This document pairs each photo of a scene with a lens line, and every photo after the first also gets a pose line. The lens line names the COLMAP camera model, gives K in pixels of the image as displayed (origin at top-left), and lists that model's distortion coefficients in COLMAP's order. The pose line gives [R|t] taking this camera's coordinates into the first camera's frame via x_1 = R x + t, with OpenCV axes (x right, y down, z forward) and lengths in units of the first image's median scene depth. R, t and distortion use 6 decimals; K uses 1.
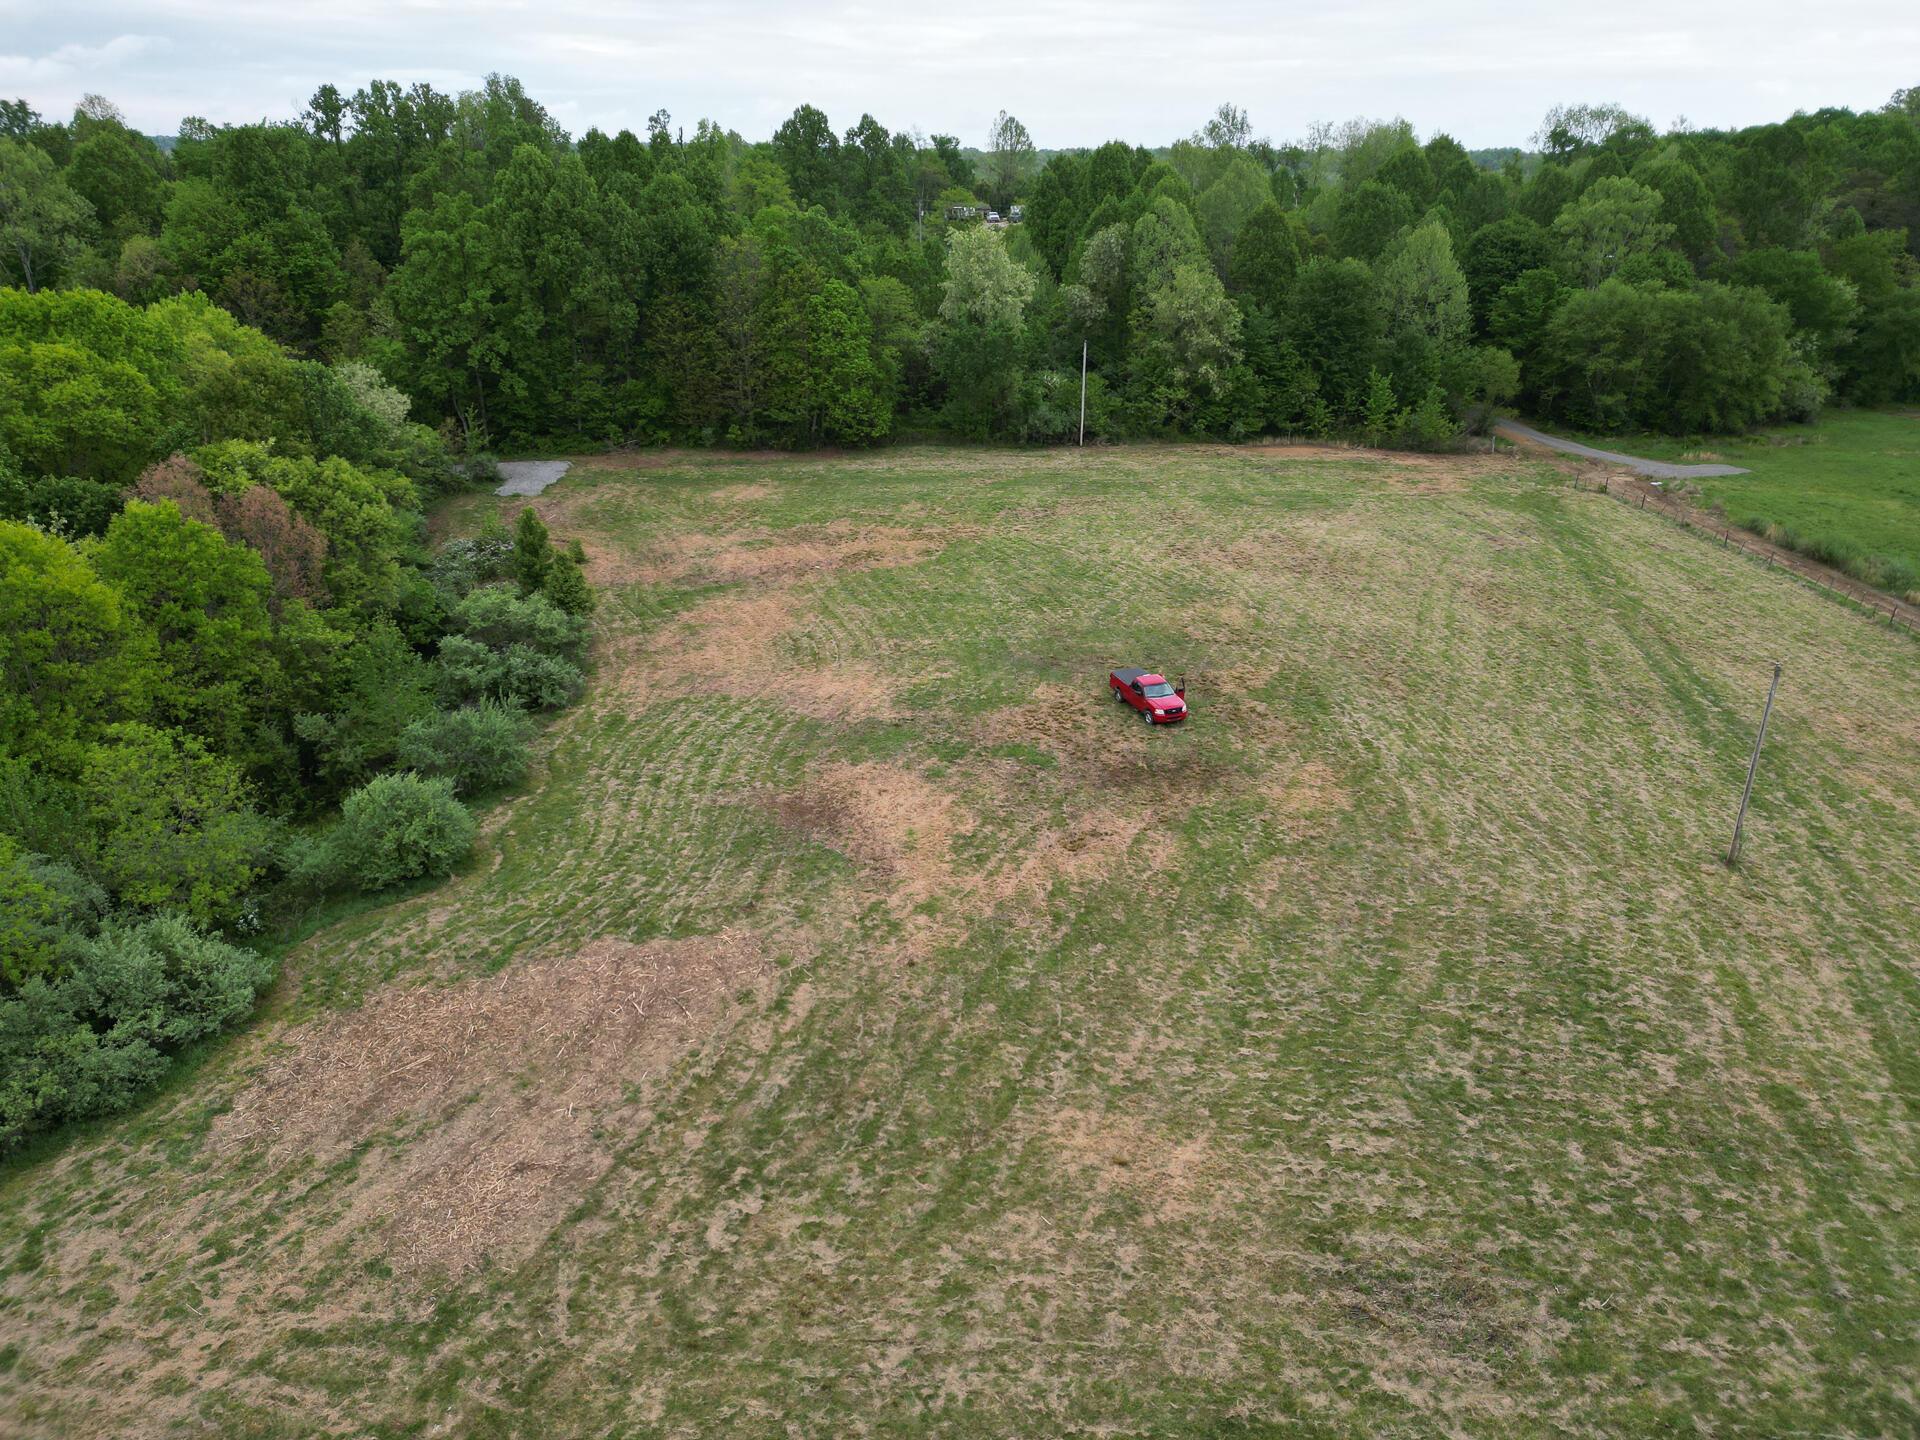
lens RADIAL K [[1284.1, 0, 882.2], [0, 1284.1, 670.0], [0, 0, 1]] dist [0.071312, -0.101604]
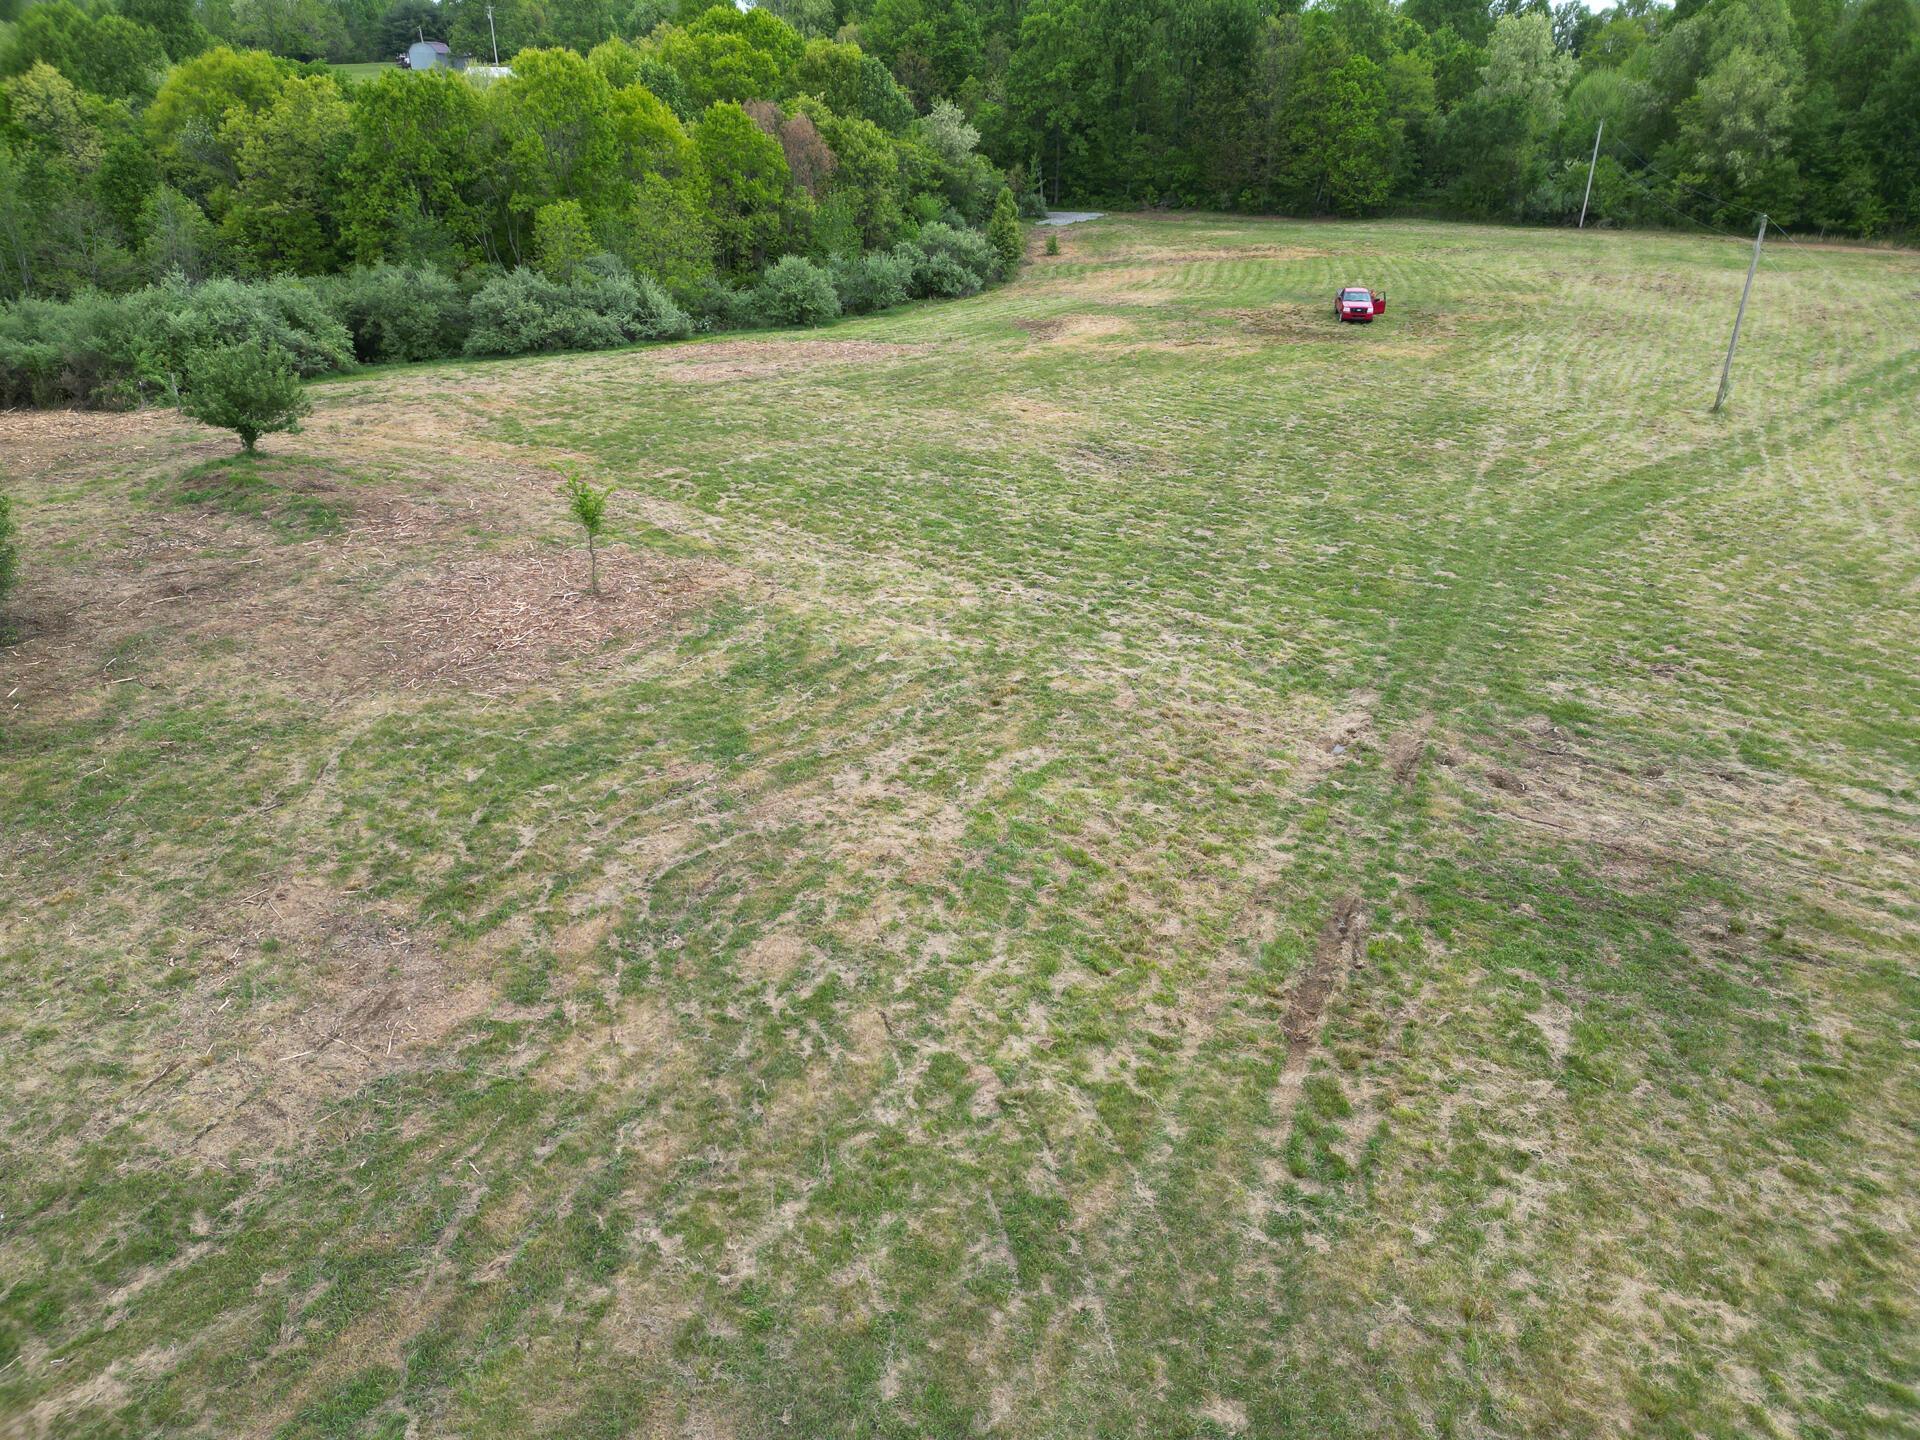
lens RADIAL K [[1328.1, 0, 960.0], [0, 1328.1, 720.0], [0, 0, 1]] dist [0.105343, -0.122335]
pose [[0.852040, 0.222900, -0.473648, 0.358096], [-0.203156, 0.974697, 0.093239, 0.220910], [0.482447, 0.016781, 0.875765, -0.181417]]
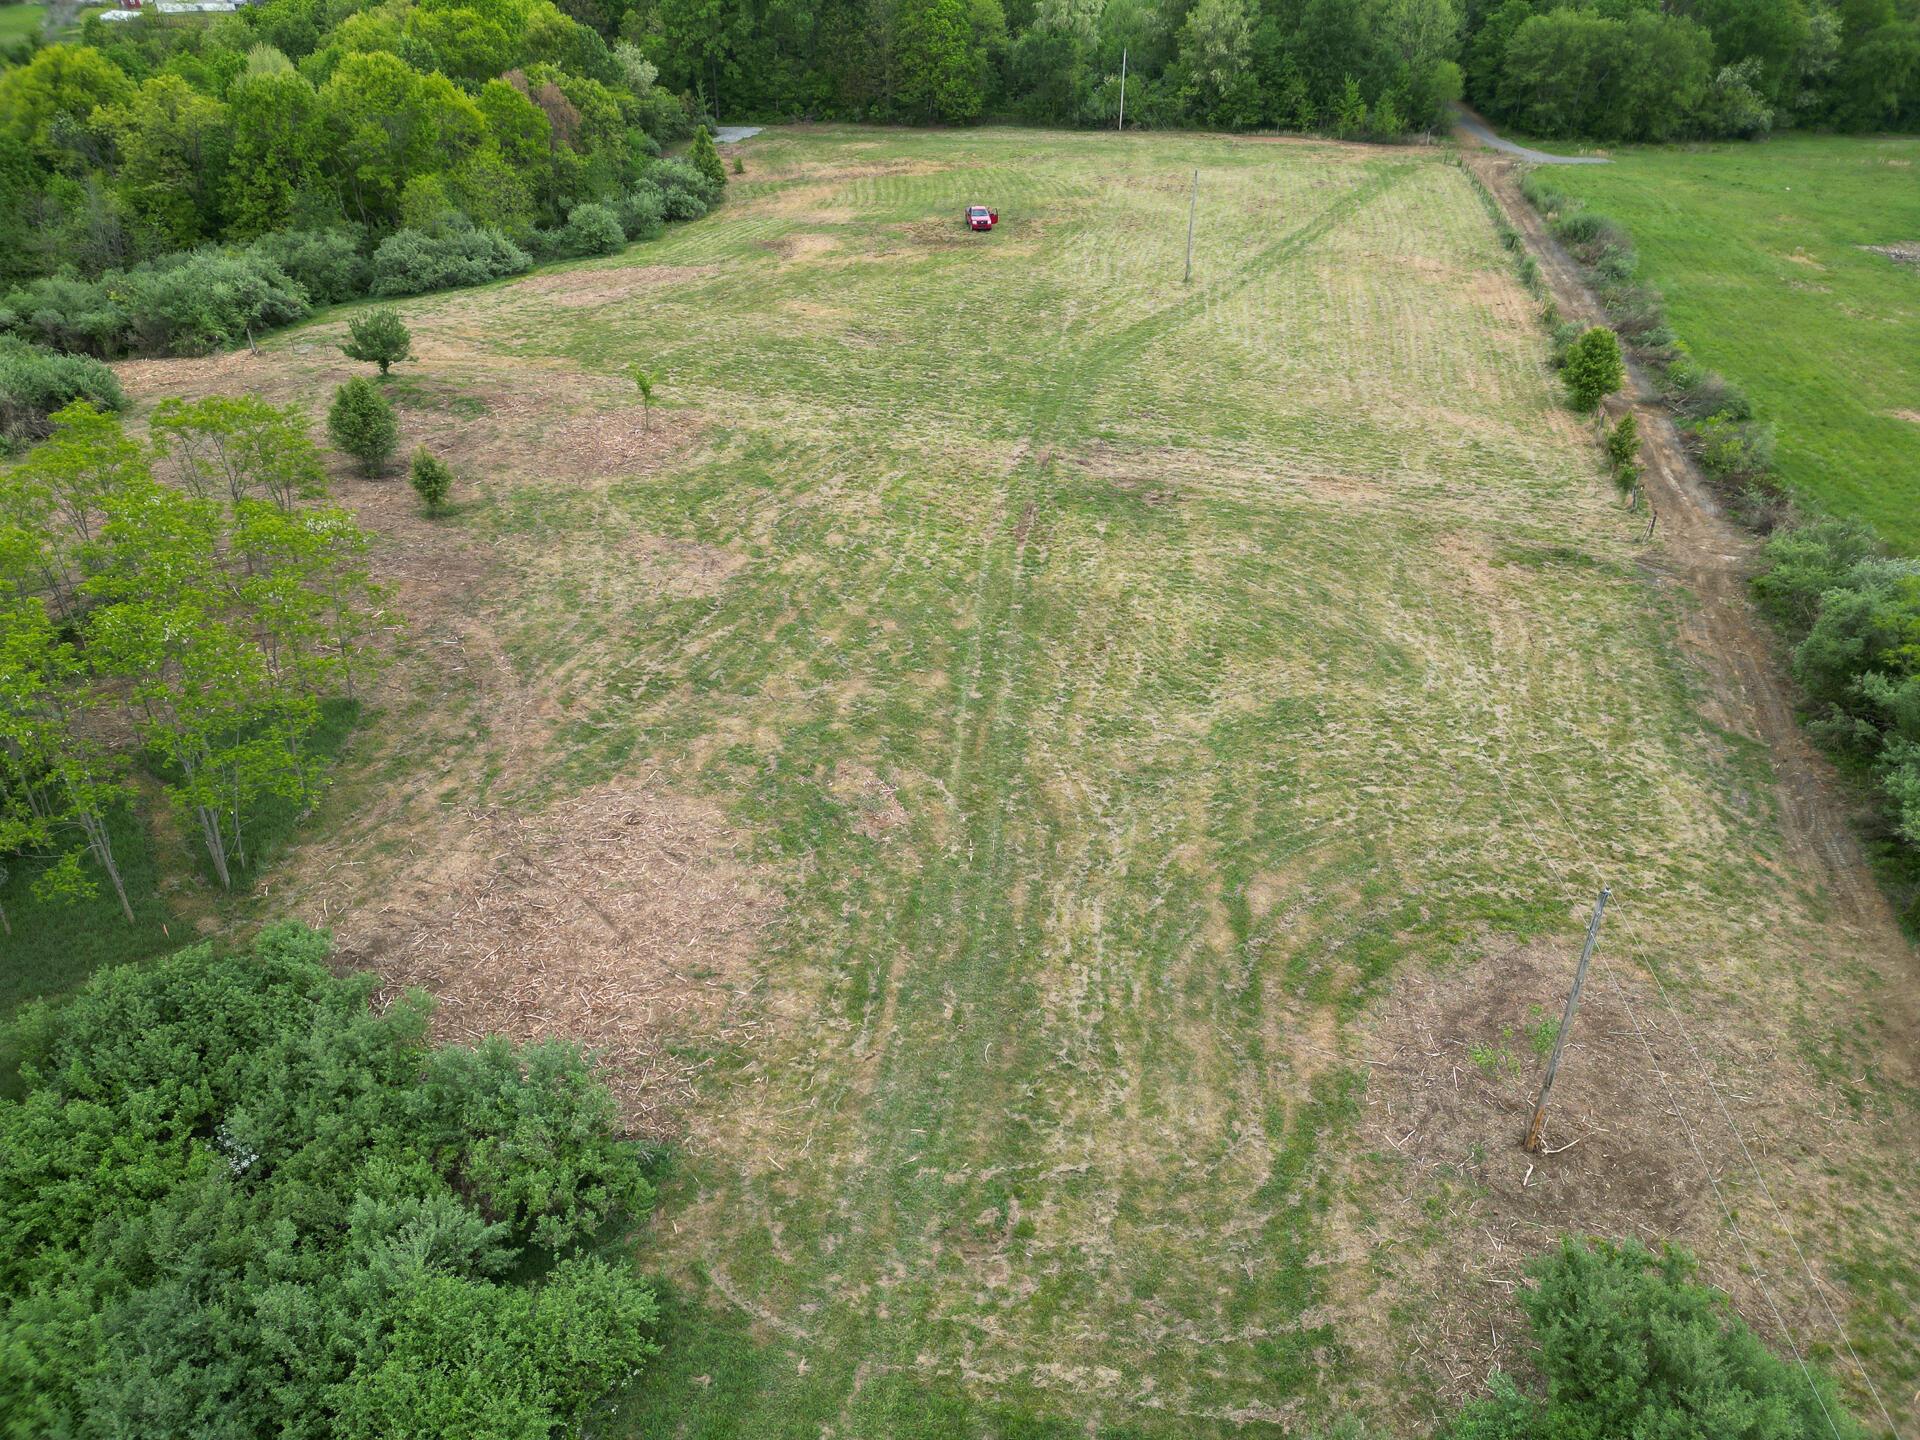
lens RADIAL K [[1437.7, 0, 940.6], [0, 1437.7, 800.1], [0, 0, 1]] dist [0.122631, -0.173431]
pose [[0.963420, 0.133389, -0.232443, 0.465057], [-0.093203, 0.979959, 0.176052, 0.292449], [0.251268, -0.147948, 0.956544, -0.709222]]
